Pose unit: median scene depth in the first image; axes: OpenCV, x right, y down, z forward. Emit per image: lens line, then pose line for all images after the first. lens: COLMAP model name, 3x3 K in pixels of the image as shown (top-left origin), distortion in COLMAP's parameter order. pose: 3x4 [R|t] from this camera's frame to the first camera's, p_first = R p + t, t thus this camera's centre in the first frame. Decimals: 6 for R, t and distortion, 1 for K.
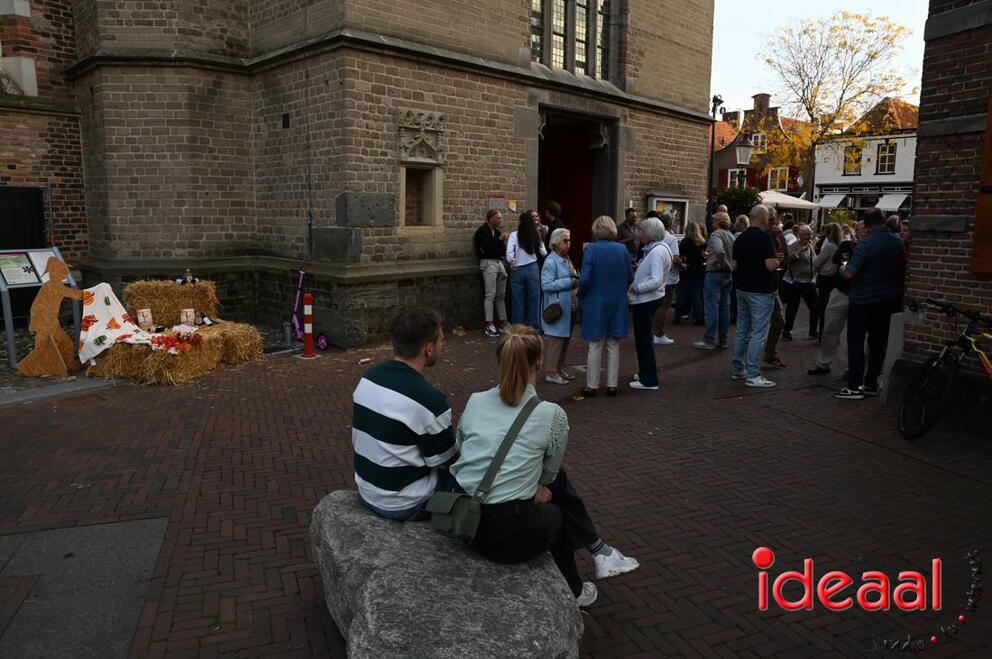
lens RADIAL K [[706.4, 0, 496.0], [0, 706.4, 329.5], [0, 0, 1]] dist [-0.005505, 0.000595]
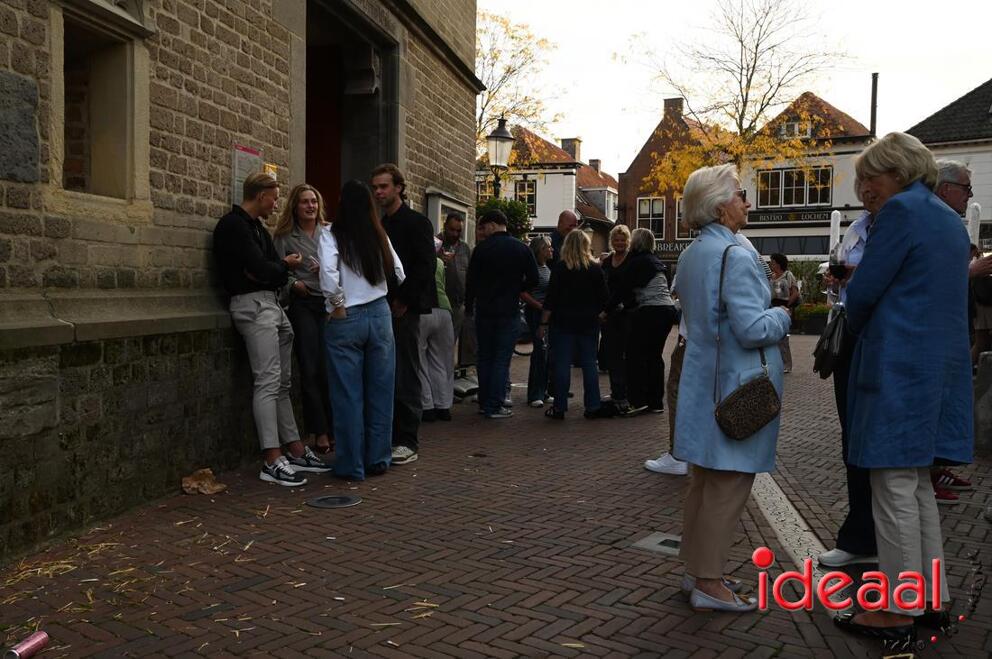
lens RADIAL K [[937.9, 0, 496.0], [0, 937.9, 329.5], [0, 0, 1]] dist [-0.000550, 0.207271]
pose [[0.848653, -0.016390, 0.528697, -0.184604], [0.070543, 0.994098, -0.082416, -0.026169], [-0.524225, 0.107239, 0.844800, 0.493361]]
